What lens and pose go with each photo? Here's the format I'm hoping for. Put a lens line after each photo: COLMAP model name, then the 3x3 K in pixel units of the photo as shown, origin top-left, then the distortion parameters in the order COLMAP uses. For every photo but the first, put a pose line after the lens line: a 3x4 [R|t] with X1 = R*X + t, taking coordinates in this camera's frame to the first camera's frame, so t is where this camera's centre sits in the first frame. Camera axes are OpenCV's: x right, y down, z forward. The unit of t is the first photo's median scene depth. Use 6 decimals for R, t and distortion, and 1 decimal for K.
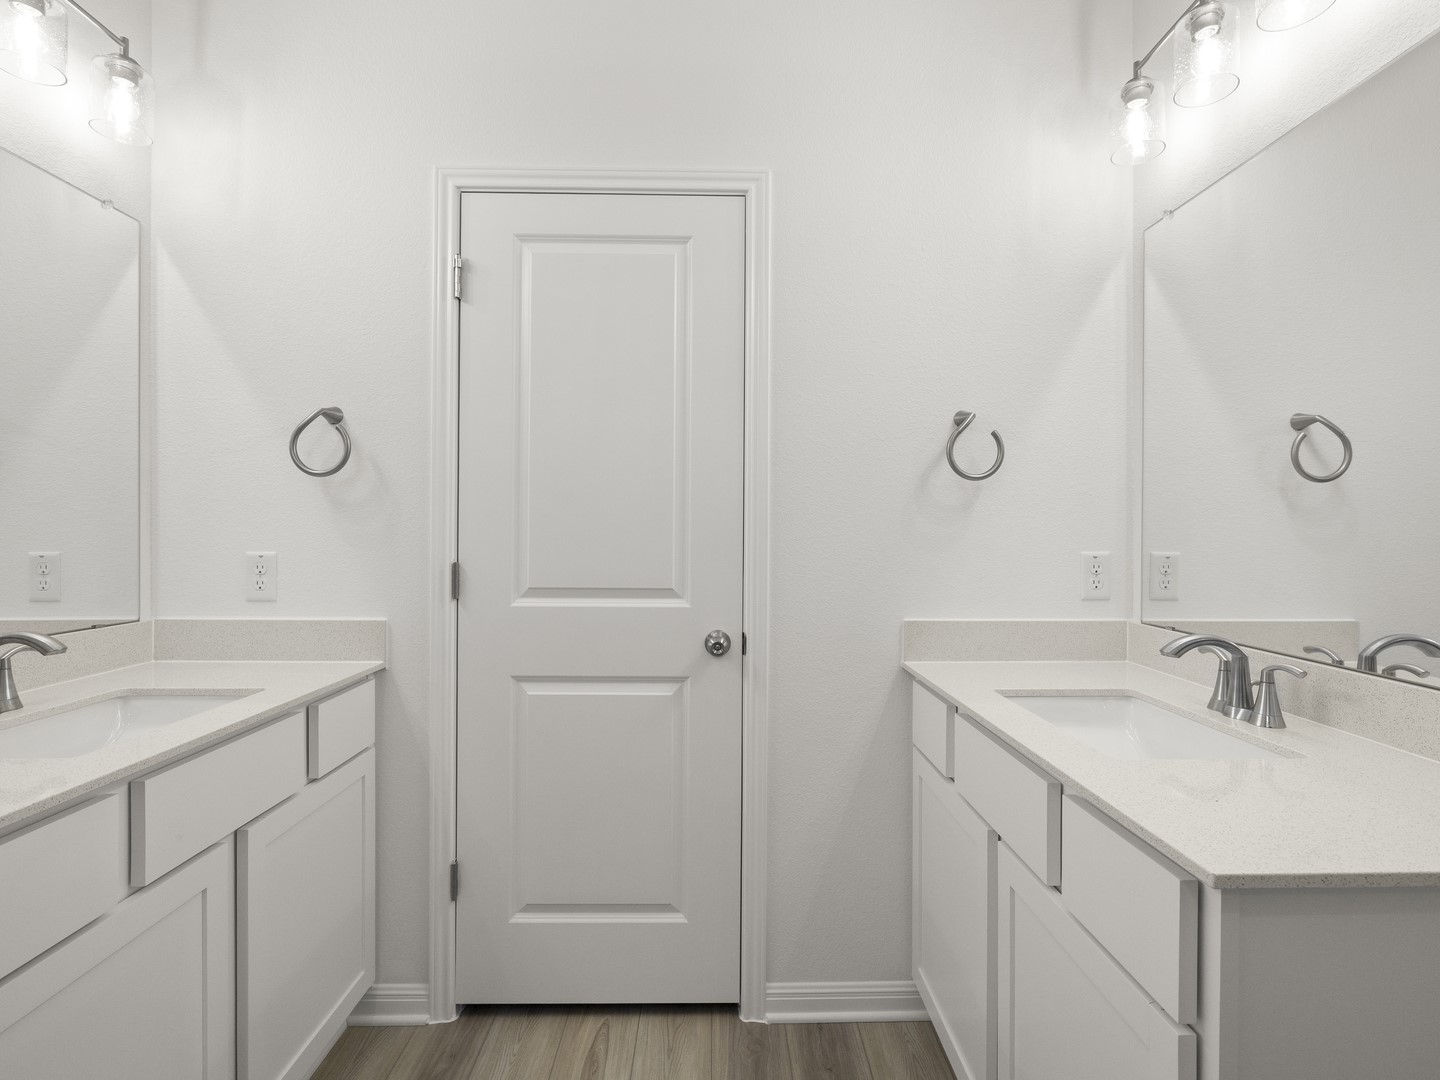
lens RADIAL K [[686.9, 0, 719.7], [0, 686.9, 530.7], [0, 0, 1]] dist [-0.006698, -0.000512]
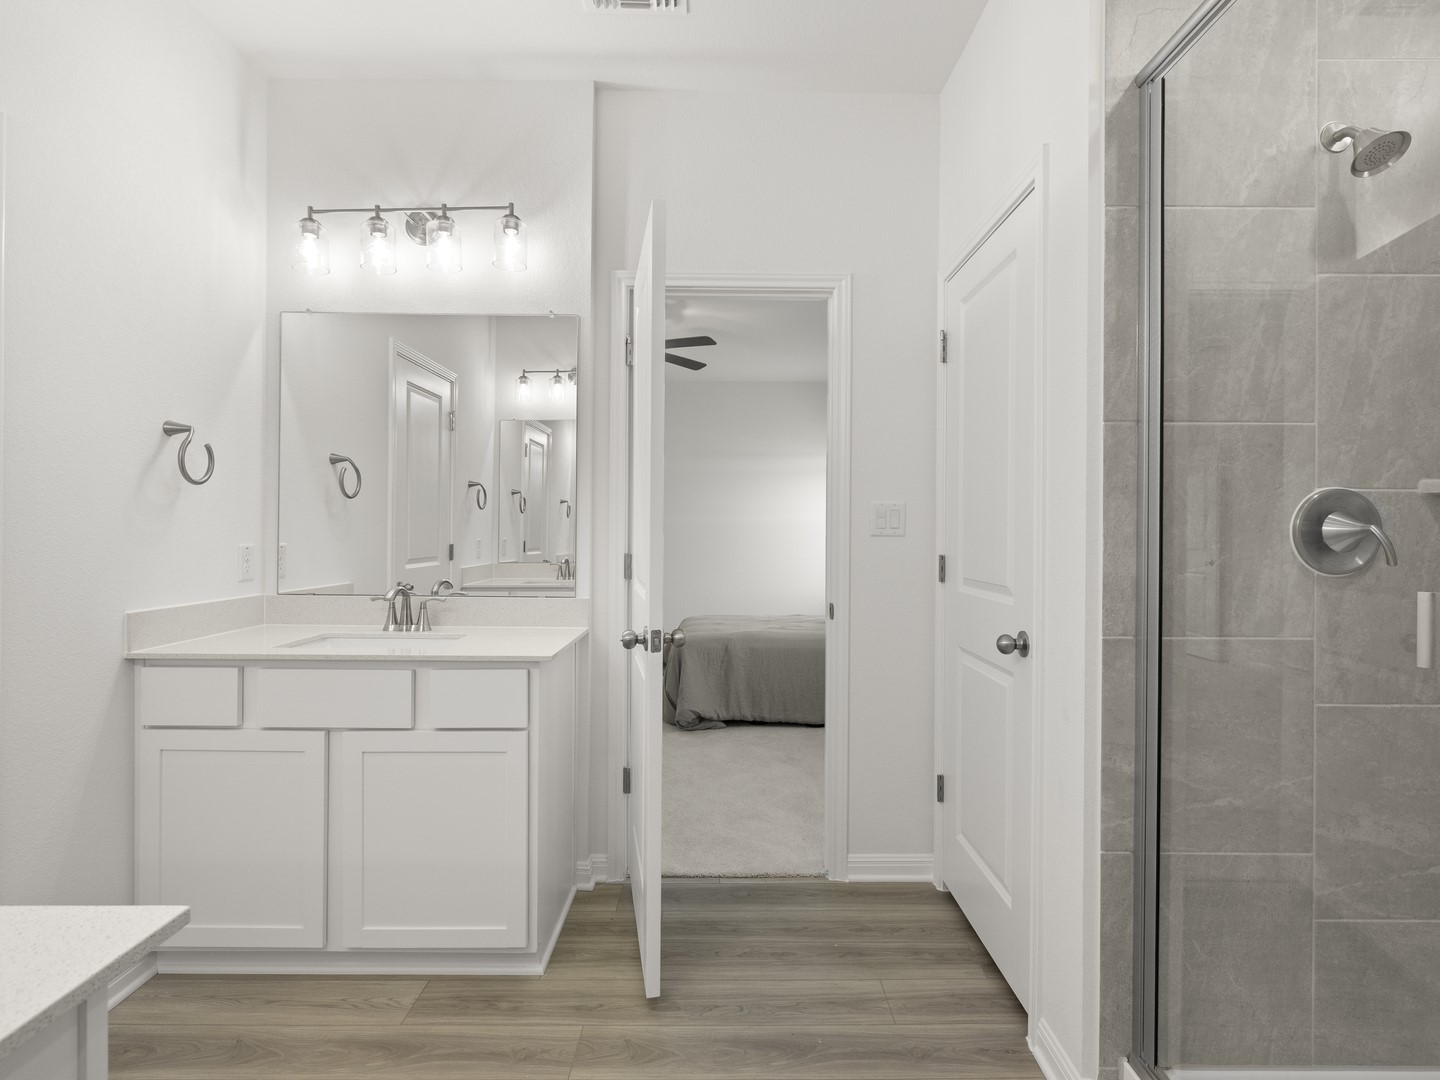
lens RADIAL K [[686.9, 0, 724.4], [0, 686.9, 539.7], [0, 0, 1]] dist [-0.006698, -0.000512]
pose [[0.030440, -0.014437, 0.999432, -0.745033], [-0.015535, 0.999768, 0.014915, -0.011346], [-0.999416, -0.015980, 0.030209, 0.054880]]
